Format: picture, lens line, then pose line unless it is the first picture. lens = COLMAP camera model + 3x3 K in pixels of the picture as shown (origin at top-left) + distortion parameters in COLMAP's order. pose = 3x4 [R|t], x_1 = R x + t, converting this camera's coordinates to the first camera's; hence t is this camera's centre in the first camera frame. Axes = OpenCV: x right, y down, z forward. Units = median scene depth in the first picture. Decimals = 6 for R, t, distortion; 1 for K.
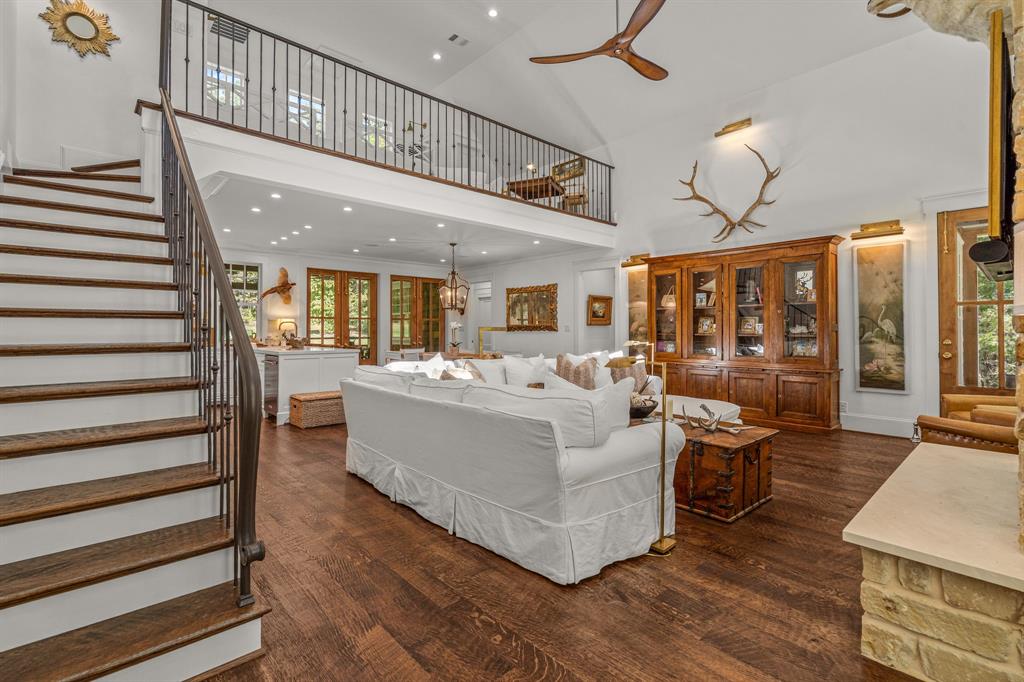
lens RADIAL K [[467.0, 0, 512.0], [0, 467.0, 338.4], [0, 0, 1]] dist [-0.000586, 0.000223]
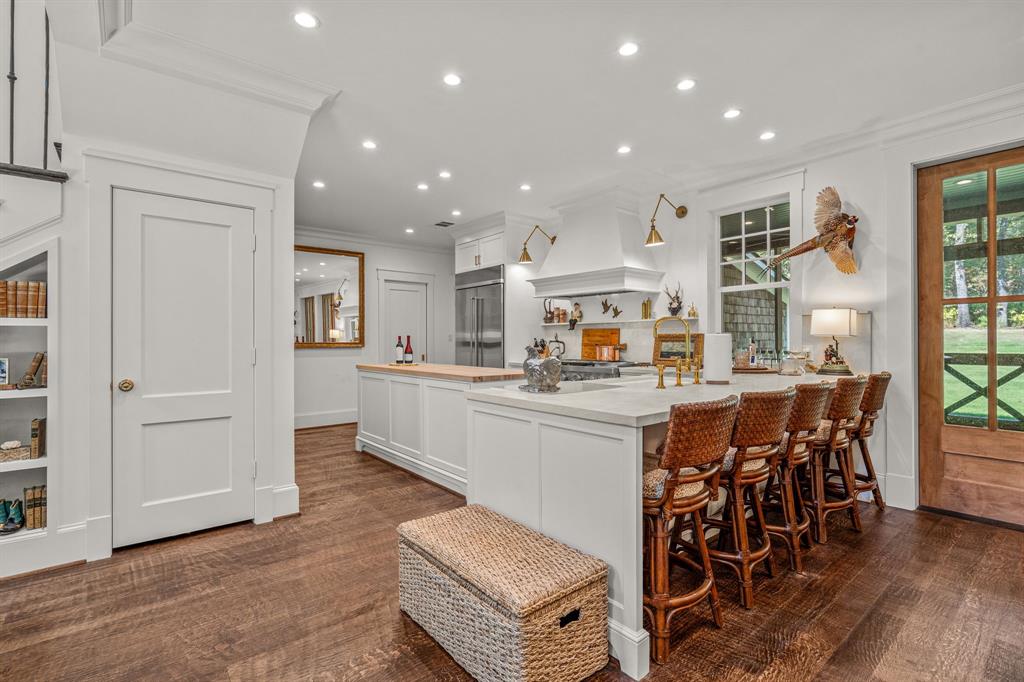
lens RADIAL K [[476.7, 0, 512.0], [0, 476.7, 341.0], [0, 0, 1]] dist [-0.000321, -0.000167]
pose [[-0.060573, -0.001067, -0.998163, -0.047224], [-0.012538, 0.999921, -0.000308, -0.010762], [0.998085, 0.012496, -0.060582, 0.702638]]
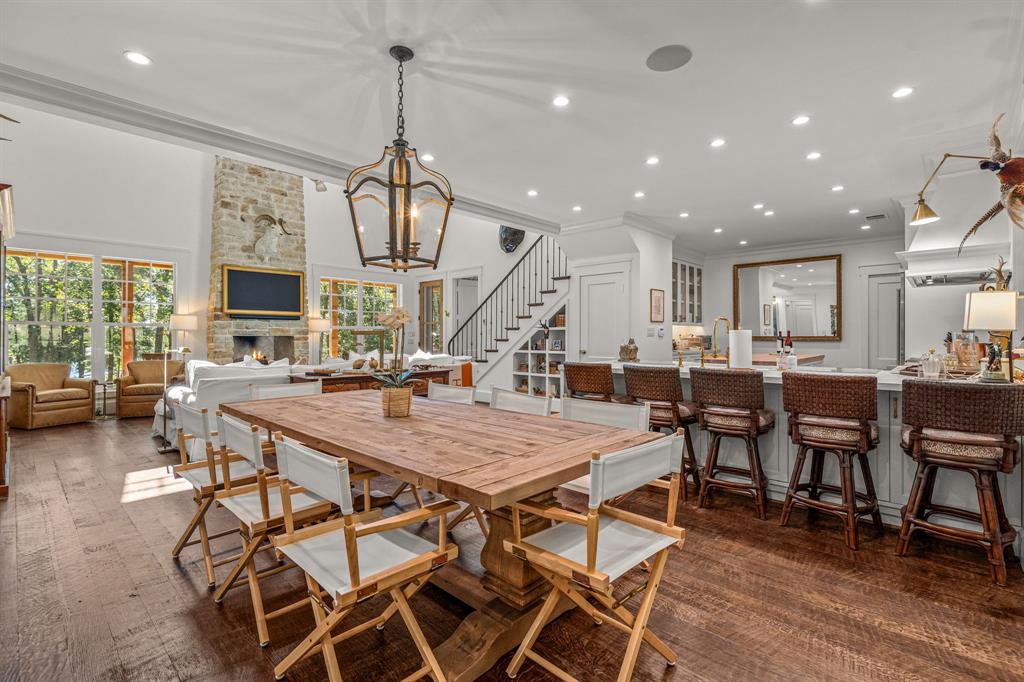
lens RADIAL K [[474.2, 0, 510.0], [0, 474.2, 333.1], [0, 0, 1]] dist [0.000194, 0.000270]
pose [[-0.997569, -0.002016, -0.069653, -0.170357], [-0.002608, 0.999961, 0.008396, -0.017579], [0.069634, 0.008557, -0.997536, 1.245635]]
